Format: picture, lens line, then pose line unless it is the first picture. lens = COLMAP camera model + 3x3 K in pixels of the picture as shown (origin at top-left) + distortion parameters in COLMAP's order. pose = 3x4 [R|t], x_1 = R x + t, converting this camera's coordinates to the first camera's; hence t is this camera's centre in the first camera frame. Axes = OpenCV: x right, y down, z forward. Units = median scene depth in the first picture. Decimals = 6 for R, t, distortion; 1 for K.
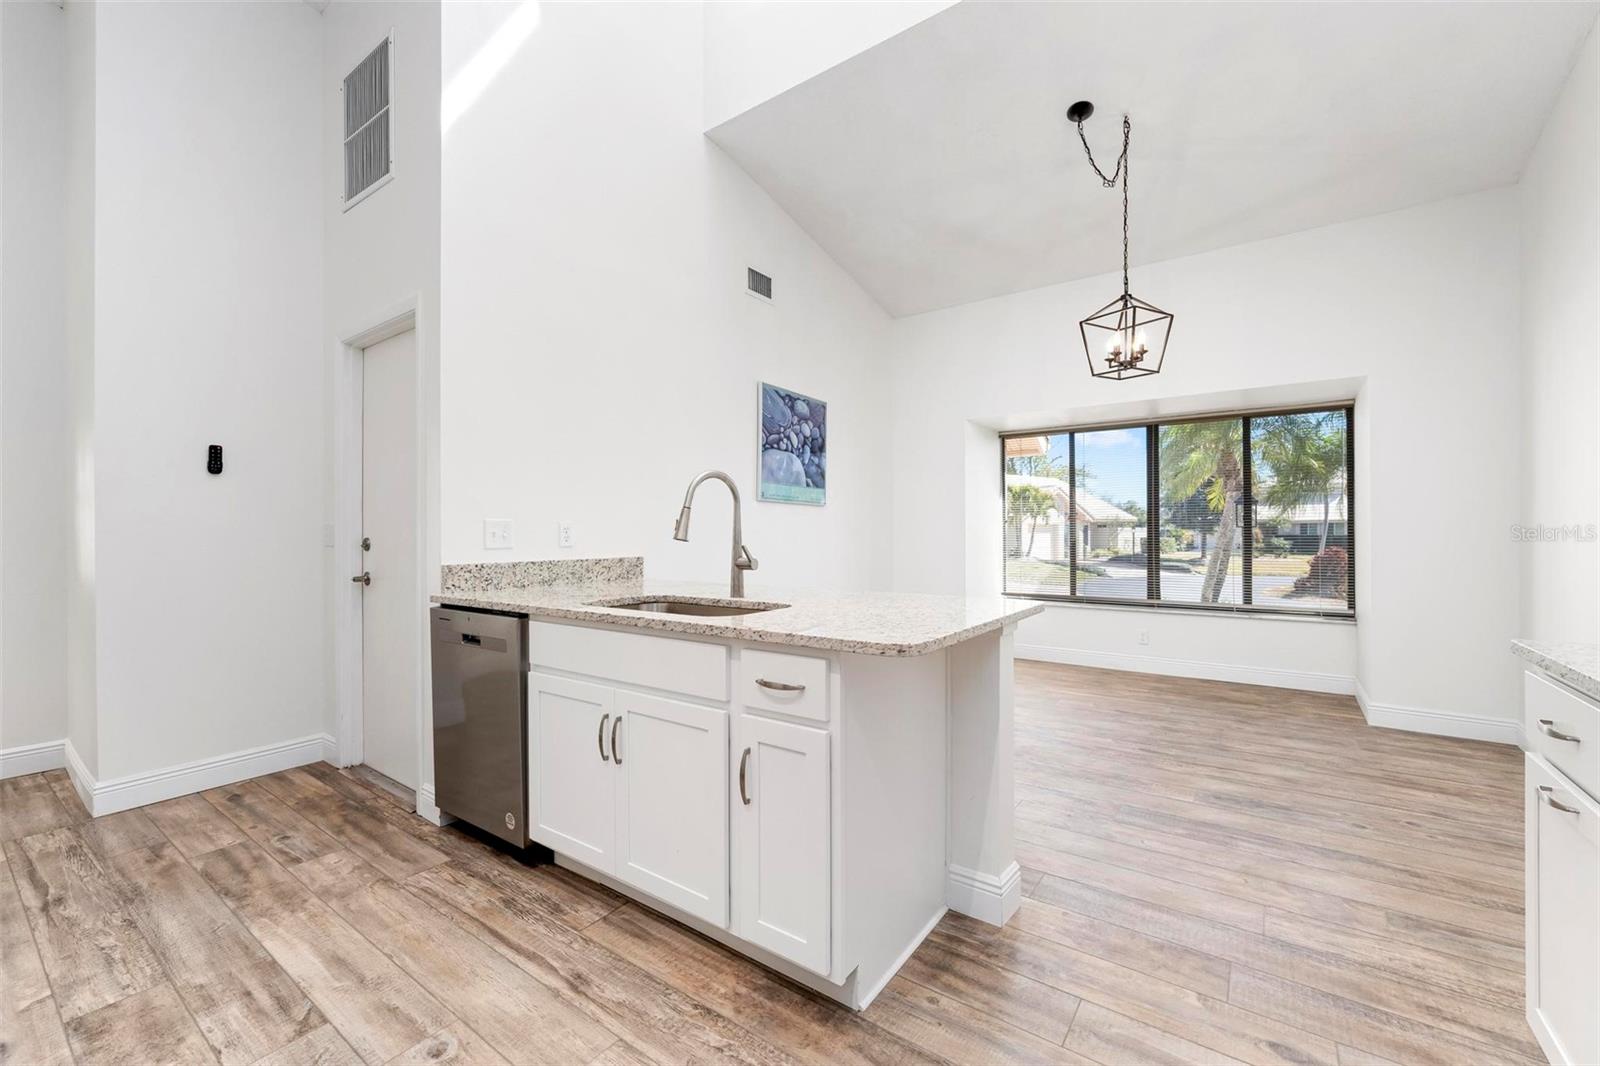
lens RADIAL K [[668.5, 0, 793.1], [0, 668.5, 531.3], [0, 0, 1]] dist [-0.001554, 0.000318]
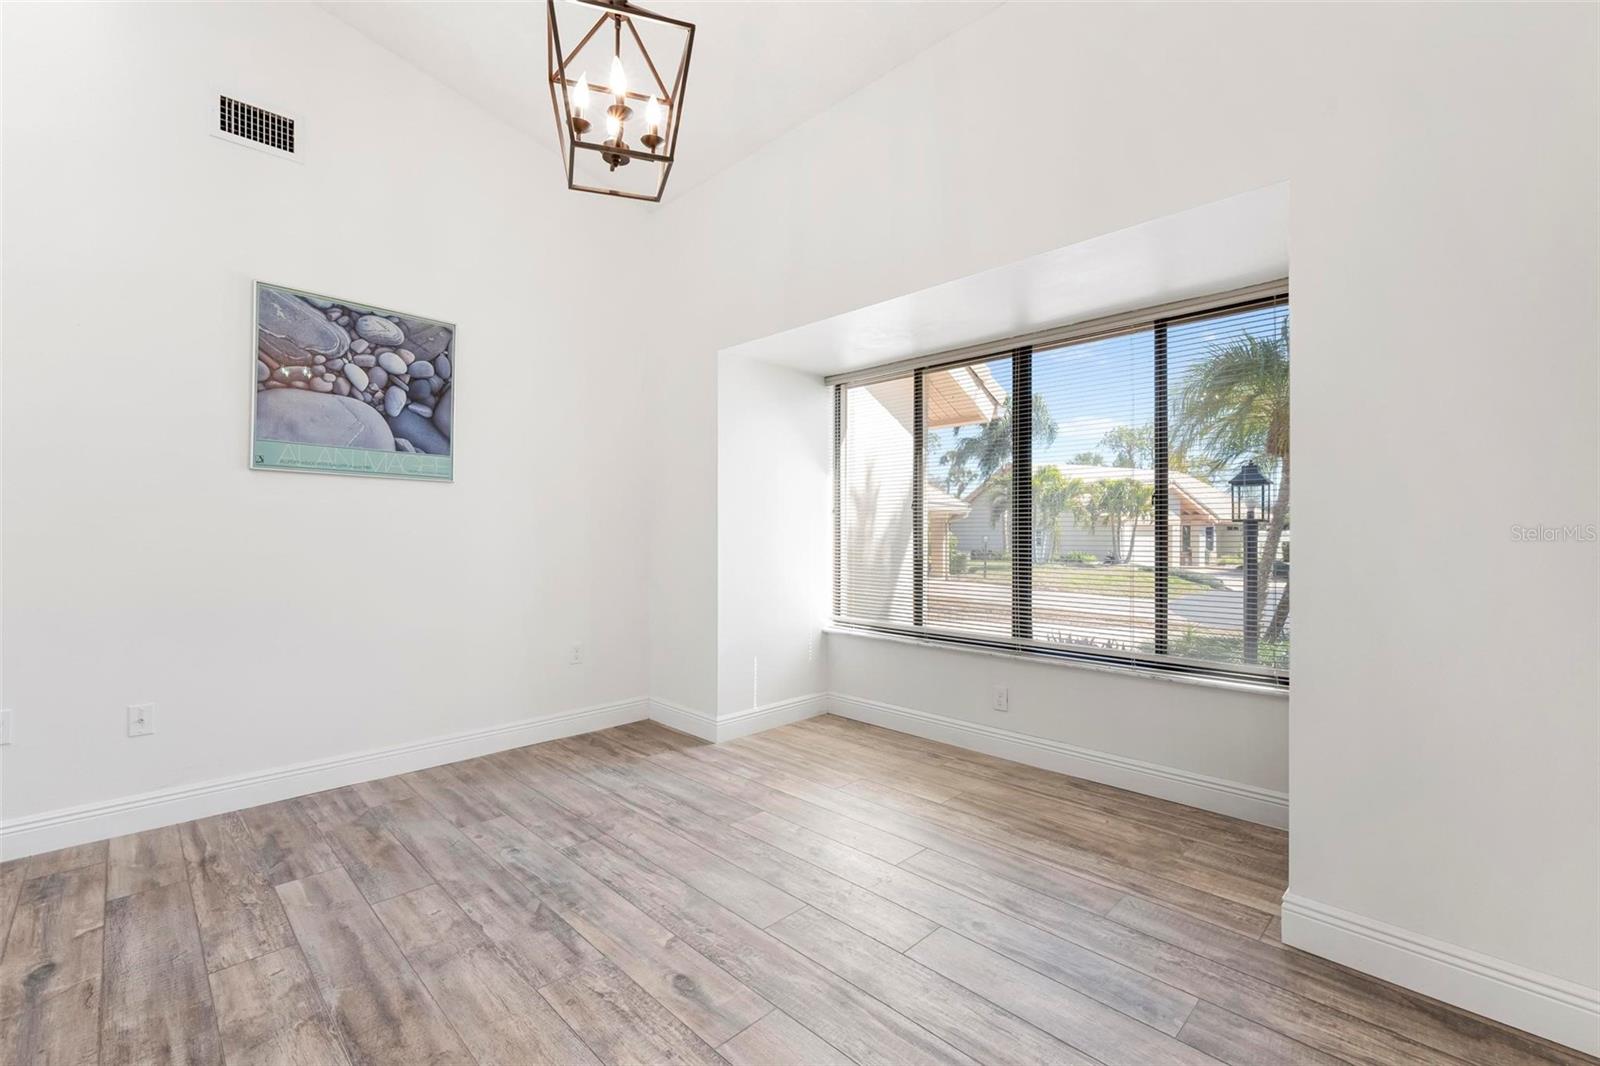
lens RADIAL K [[668.5, 0, 839.0], [0, 668.5, 533.9], [0, 0, 1]] dist [-0.001554, 0.000318]
pose [[0.986875, 0.010838, -0.161124, 0.545804], [-0.010331, 0.999939, 0.003984, 0.006534], [0.161157, -0.002267, 0.986926, 0.426221]]
